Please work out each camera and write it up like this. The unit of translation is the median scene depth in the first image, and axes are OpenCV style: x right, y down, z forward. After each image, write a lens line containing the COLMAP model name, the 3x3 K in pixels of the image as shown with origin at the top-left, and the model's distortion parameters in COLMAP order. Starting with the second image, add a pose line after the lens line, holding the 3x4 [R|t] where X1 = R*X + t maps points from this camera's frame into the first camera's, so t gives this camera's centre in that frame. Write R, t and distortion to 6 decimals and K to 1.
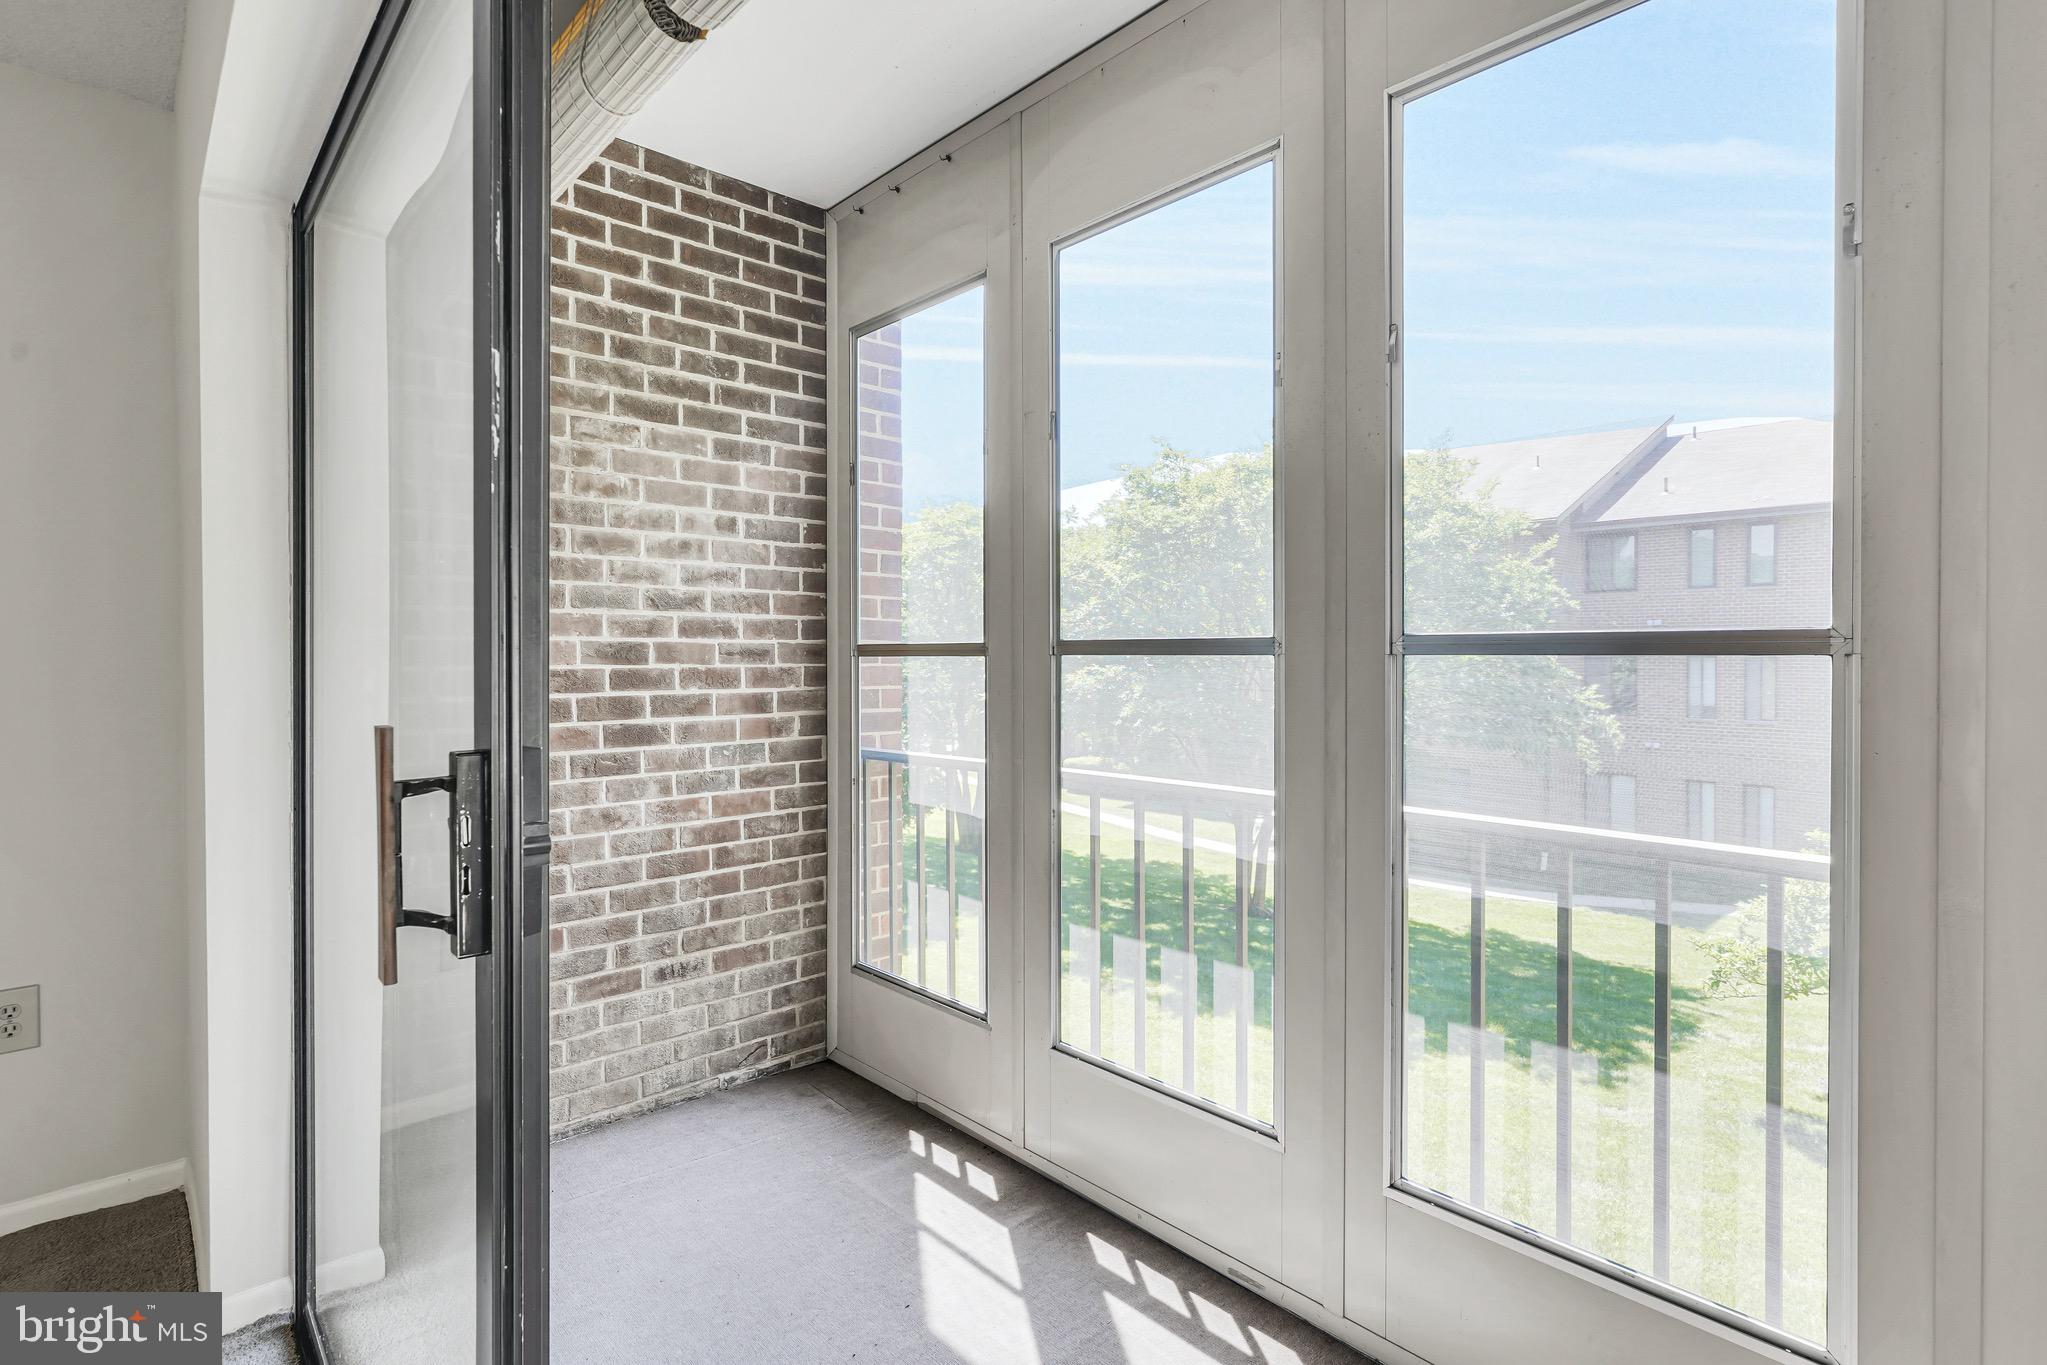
lens RADIAL K [[991.5, 0, 1024.8], [0, 991.5, 664.8], [0, 0, 1]] dist [-0.011748, 0.000233]
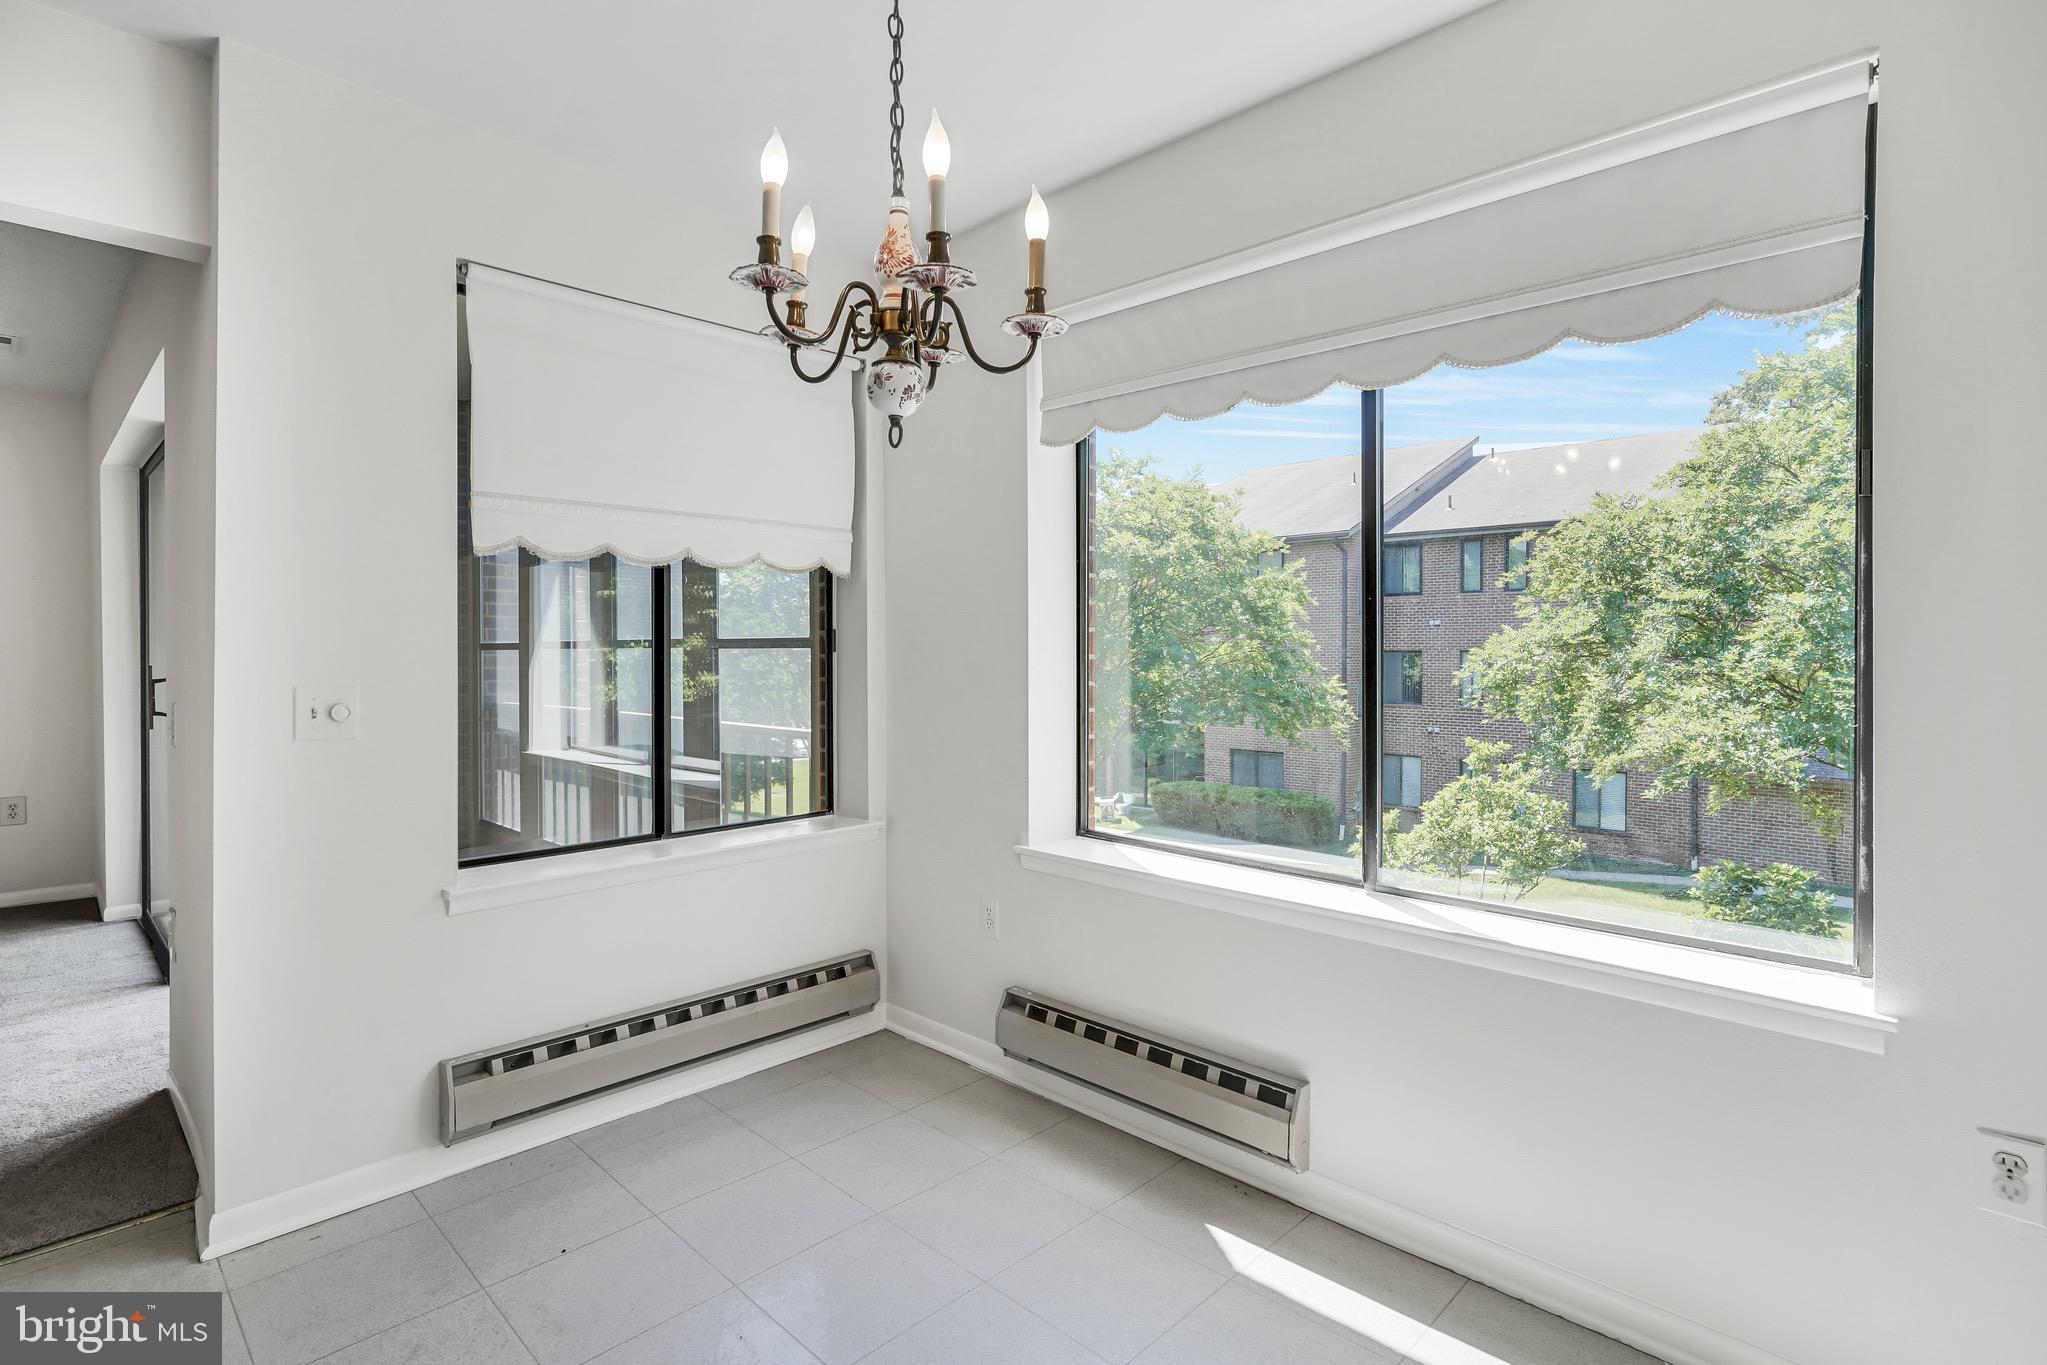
lens RADIAL K [[991.5, 0, 1024.8], [0, 991.5, 664.8], [0, 0, 1]] dist [-0.011748, 0.000233]
pose [[0.998197, -0.001184, 0.060012, 0.746516], [0.000967, 0.999993, 0.003660, 0.012695], [-0.060016, -0.003595, 0.998191, -0.899261]]
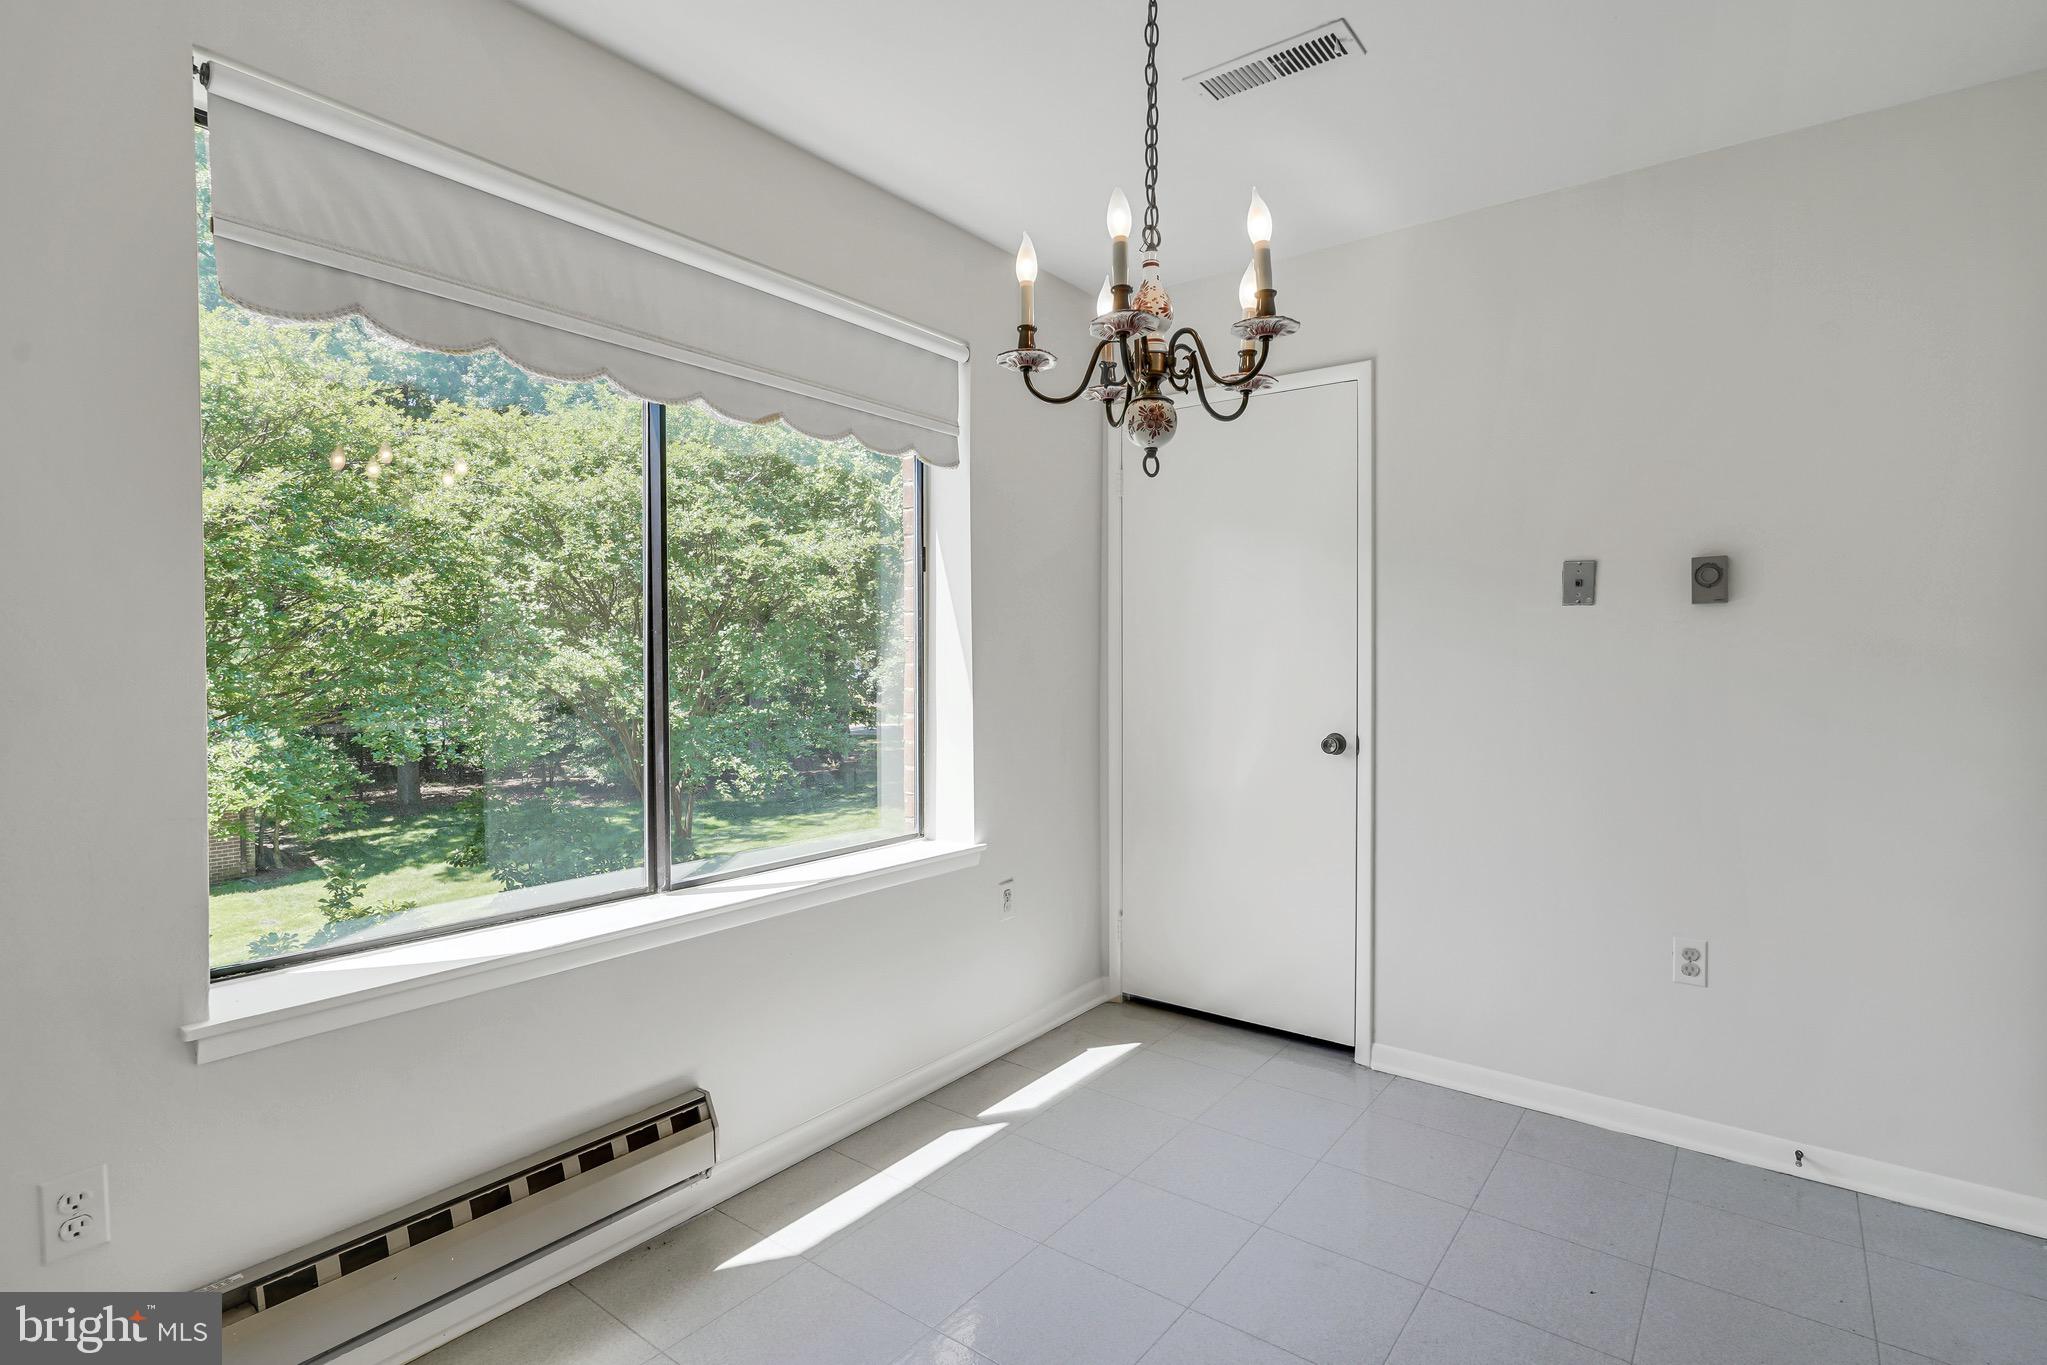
lens RADIAL K [[1022.7, 0, 1007.6], [0, 1022.7, 679.3], [0, 0, 1]] dist [-0.001608, 0.006018]
pose [[-0.181406, -0.024024, 0.983115, -5.405955], [0.016716, 0.999482, 0.027508, -0.096726], [-0.983266, 0.021424, -0.180911, 6.271168]]
